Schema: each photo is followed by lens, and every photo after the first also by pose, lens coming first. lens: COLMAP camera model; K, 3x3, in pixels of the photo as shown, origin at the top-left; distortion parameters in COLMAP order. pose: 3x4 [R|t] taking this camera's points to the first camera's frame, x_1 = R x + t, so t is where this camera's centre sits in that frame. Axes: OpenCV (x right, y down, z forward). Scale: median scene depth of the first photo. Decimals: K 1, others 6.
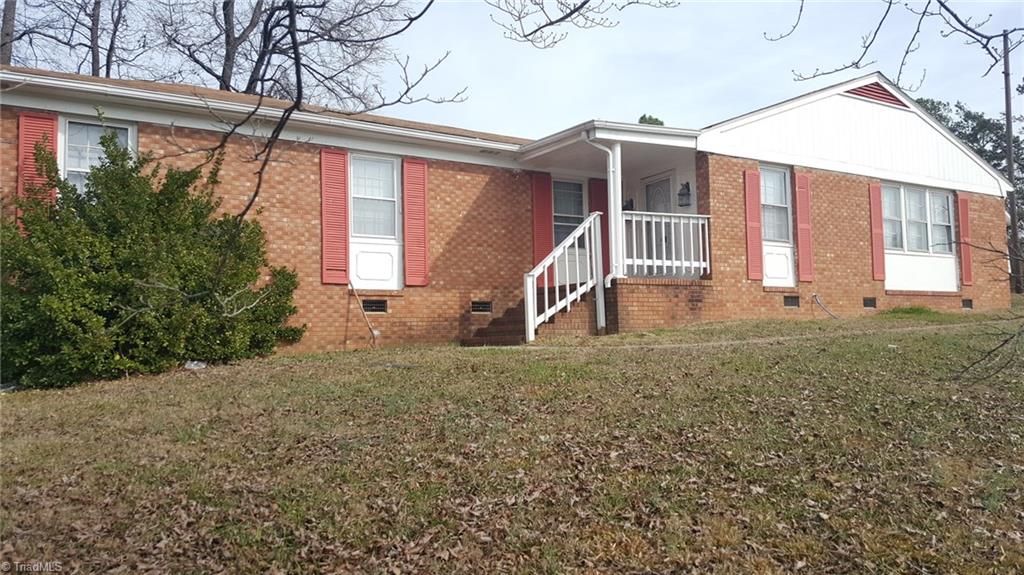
lens RADIAL K [[762.9, 0, 512.0], [0, 762.9, 287.5], [0, 0, 1]] dist [0.142355, -0.219500]
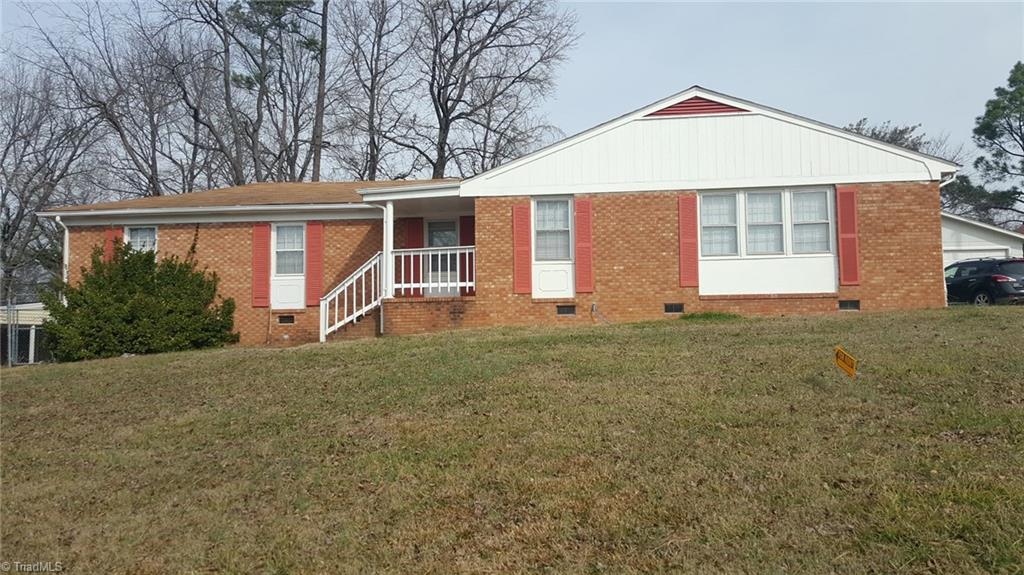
lens RADIAL K [[762.9, 0, 512.0], [0, 762.9, 287.5], [0, 0, 1]] dist [0.142355, -0.219500]
pose [[0.794658, -0.032799, -0.606171, 1.081504], [0.040253, 0.999189, -0.001296, -0.019757], [0.605722, -0.023370, 0.795333, 0.023790]]
